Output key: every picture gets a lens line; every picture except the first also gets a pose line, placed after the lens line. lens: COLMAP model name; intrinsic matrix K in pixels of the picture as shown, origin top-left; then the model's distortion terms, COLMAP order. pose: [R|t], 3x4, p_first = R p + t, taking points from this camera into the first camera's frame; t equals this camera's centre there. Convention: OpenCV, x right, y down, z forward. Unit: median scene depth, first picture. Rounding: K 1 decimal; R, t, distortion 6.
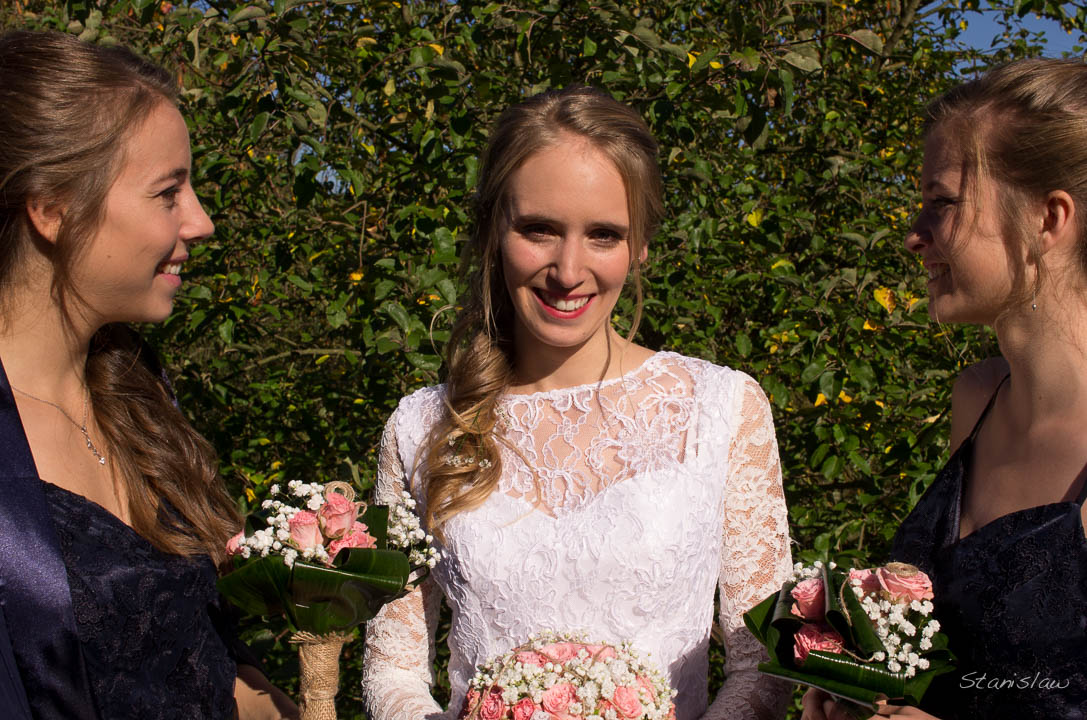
lens RADIAL K [[1373.7, 0, 543.5], [0, 1373.7, 360.0], [0, 0, 1]] dist [-0.116804, 0.077433]
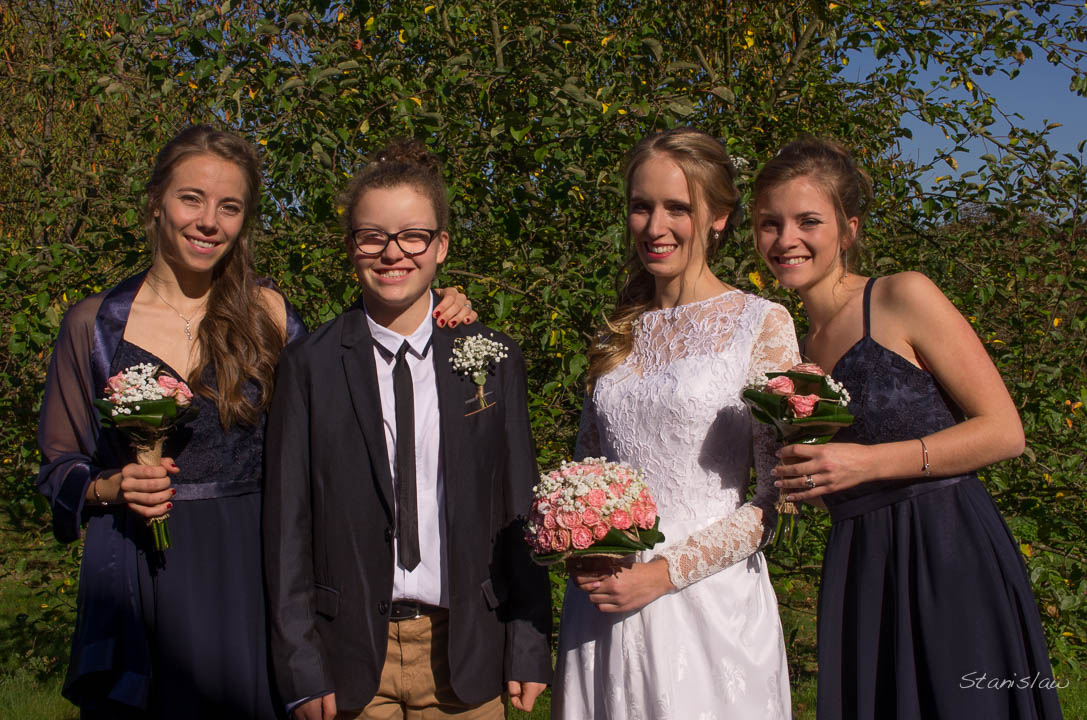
lens RADIAL K [[1373.7, 0, 543.5], [0, 1373.7, 360.0], [0, 0, 1]] dist [-0.116804, 0.077433]
pose [[0.998812, -0.027631, 0.040150, -0.016528], [0.028345, 0.999448, -0.017316, 0.055009], [-0.039650, 0.018434, 0.999044, -0.358222]]
